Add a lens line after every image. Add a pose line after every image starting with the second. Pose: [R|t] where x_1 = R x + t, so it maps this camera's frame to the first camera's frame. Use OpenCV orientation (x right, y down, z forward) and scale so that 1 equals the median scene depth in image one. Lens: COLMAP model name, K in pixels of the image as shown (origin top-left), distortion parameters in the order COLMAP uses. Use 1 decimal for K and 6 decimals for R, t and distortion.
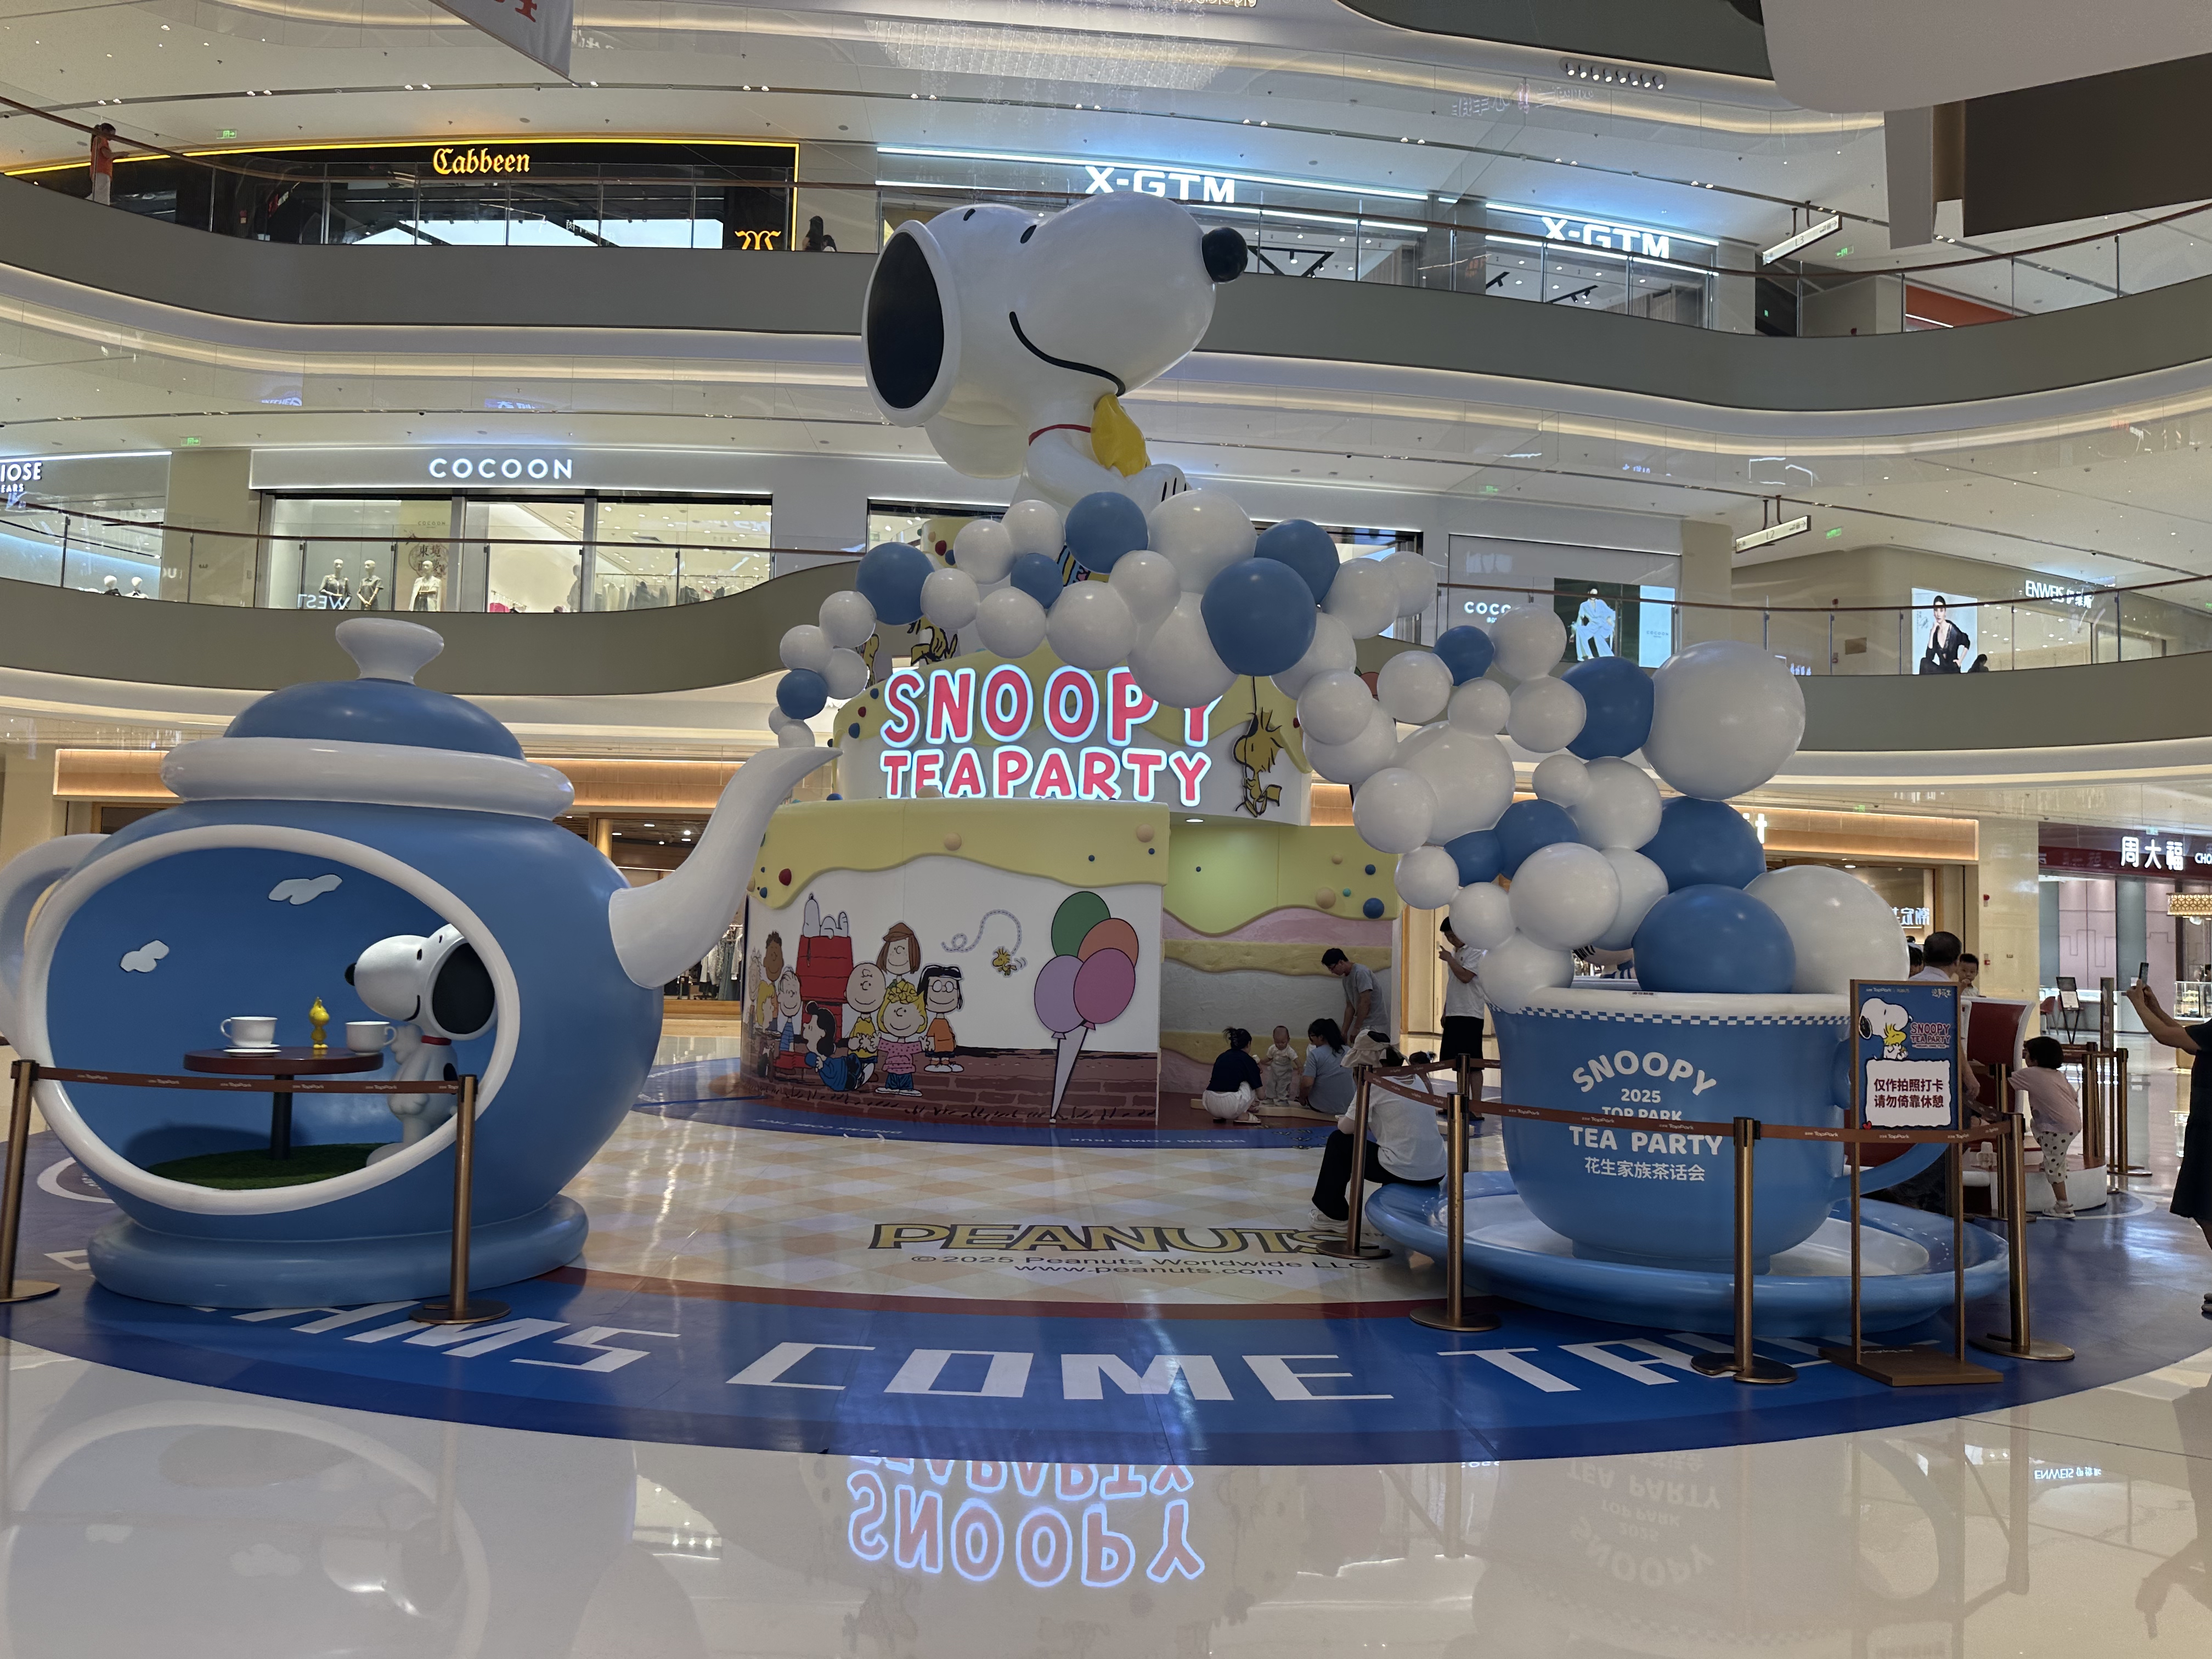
lens RADIAL K [[1533.9, 0, 1104.2], [0, 1533.9, 835.9], [0, 0, 1]] dist [0.155317, -0.278814]
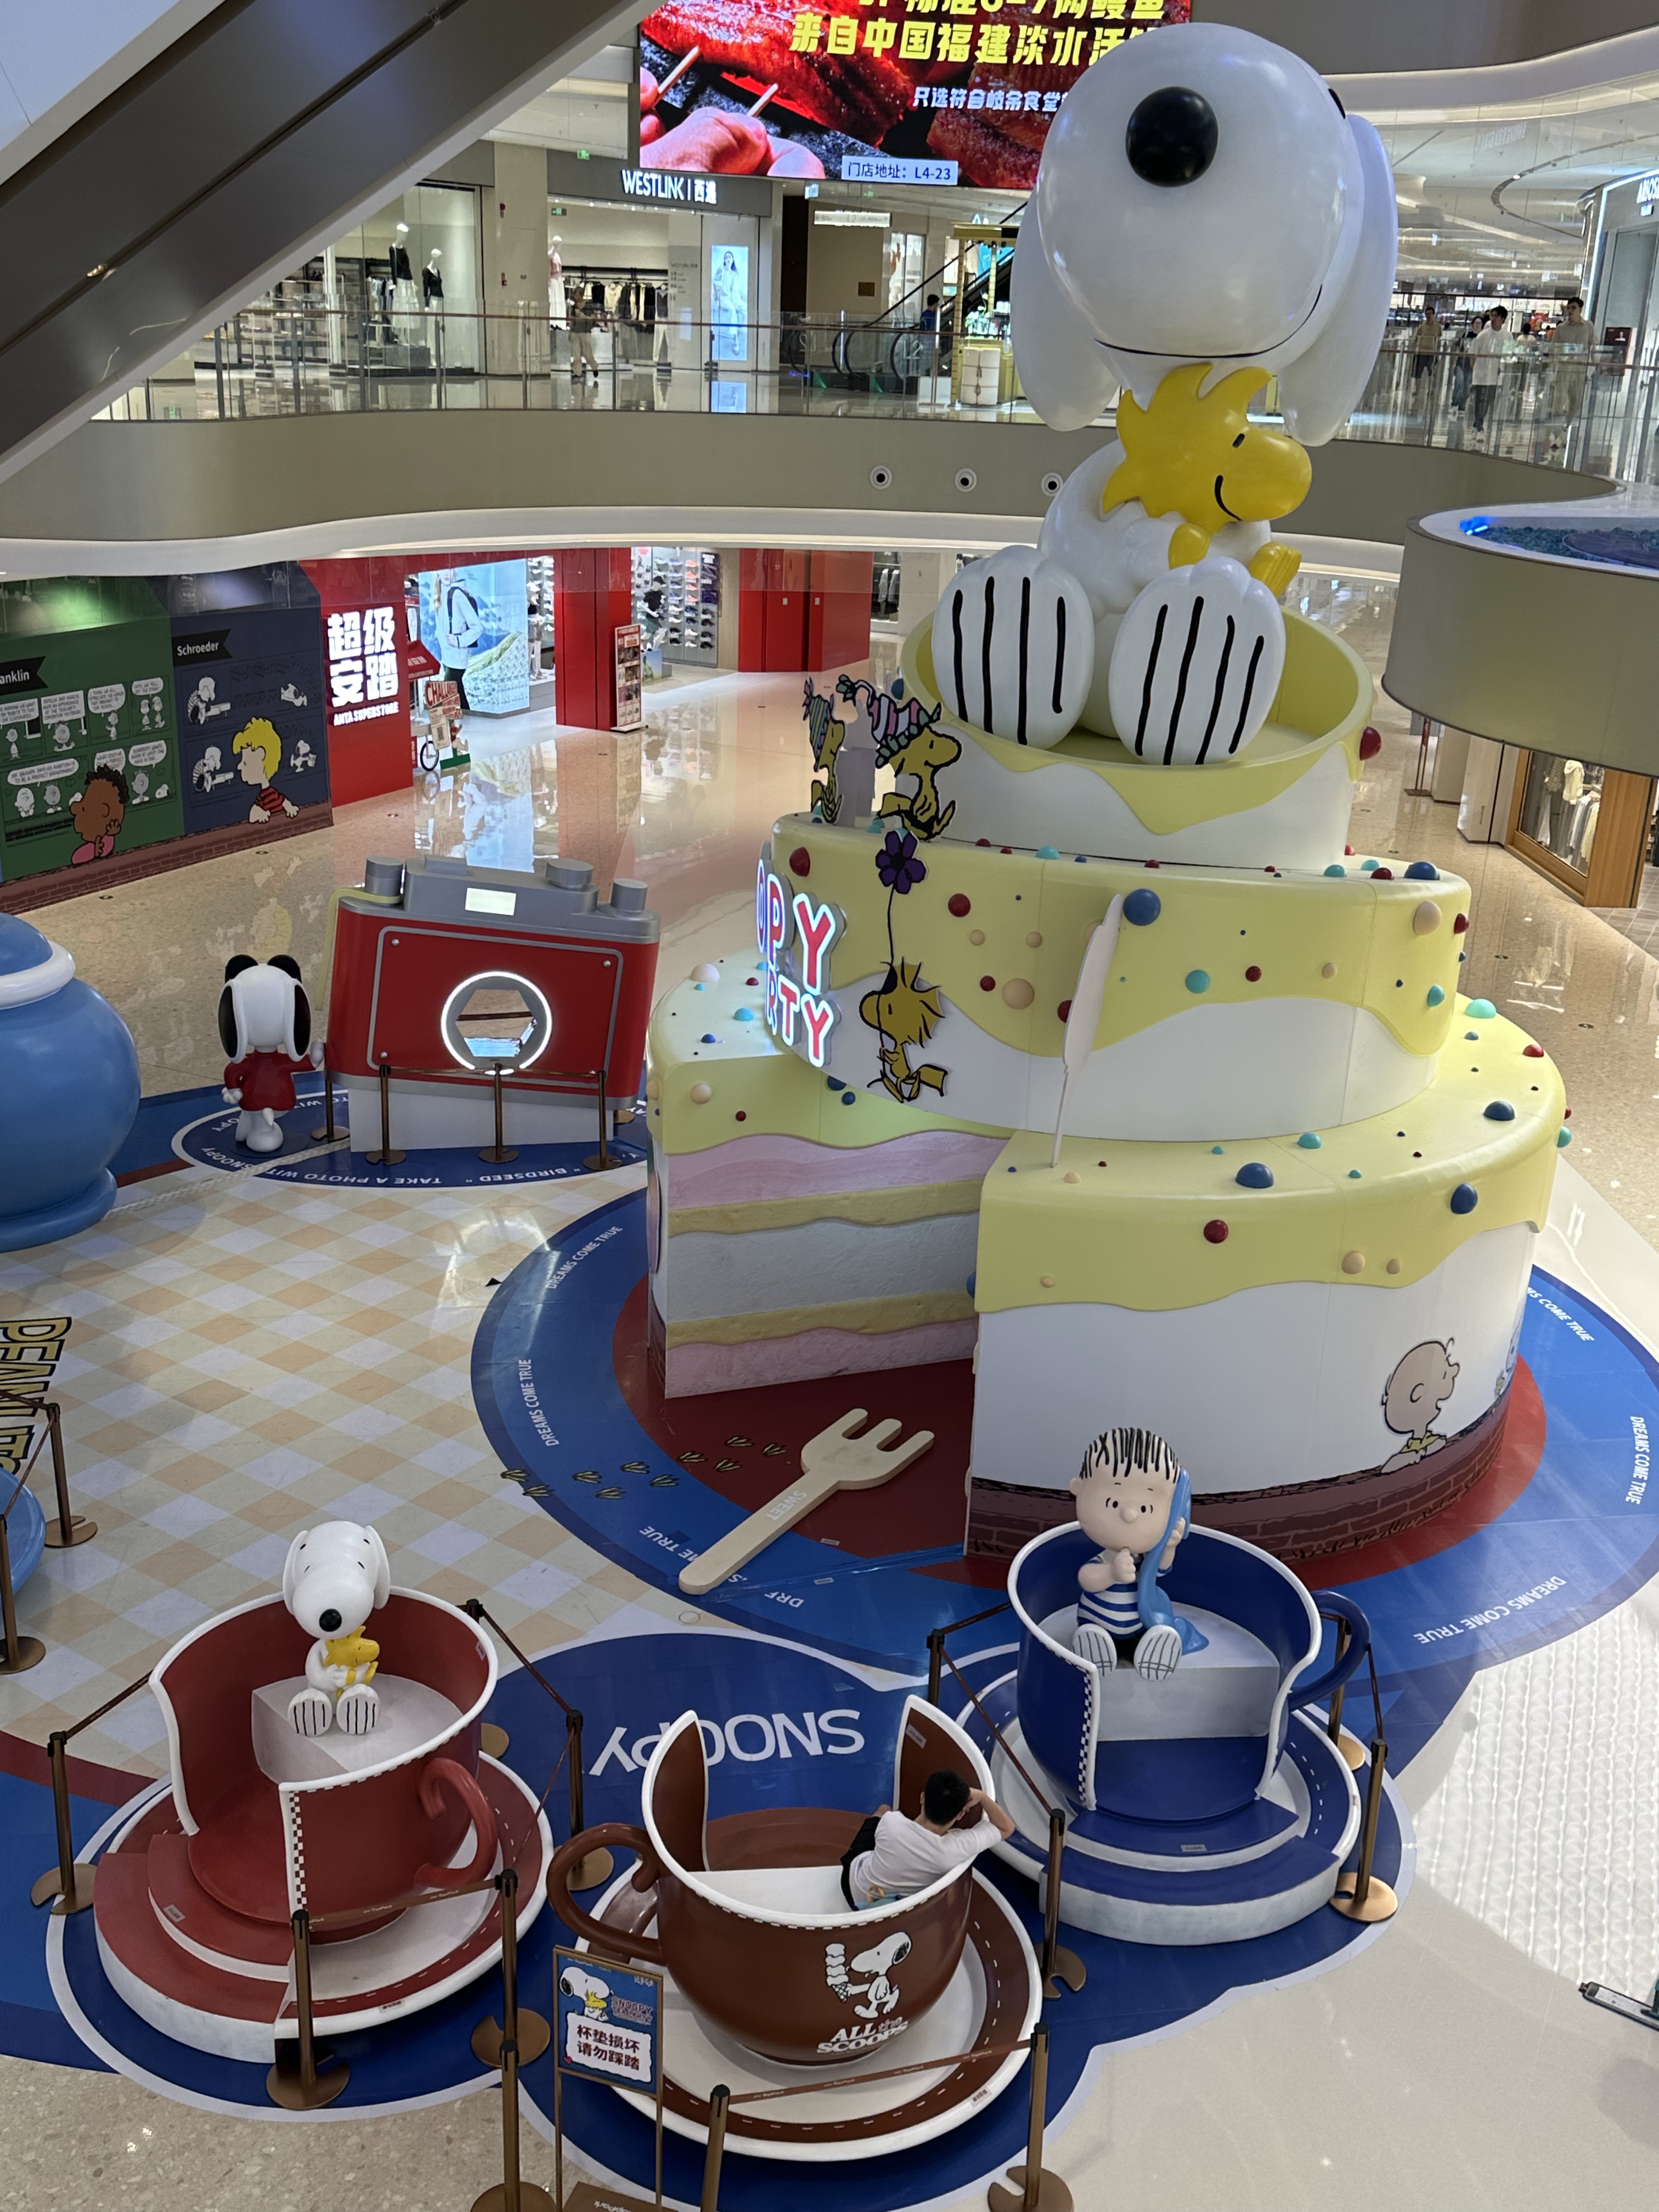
lens RADIAL K [[2139.6, 0, 829.5], [0, 2139.6, 1106.0], [0, 0, 1]] dist [0.153832, -0.277146]
pose [[0.113213, 0.316646, -0.941763, 1.096390], [0.031791, 0.946218, 0.321965, -0.352710], [0.993062, -0.066390, 0.097058, 0.914569]]
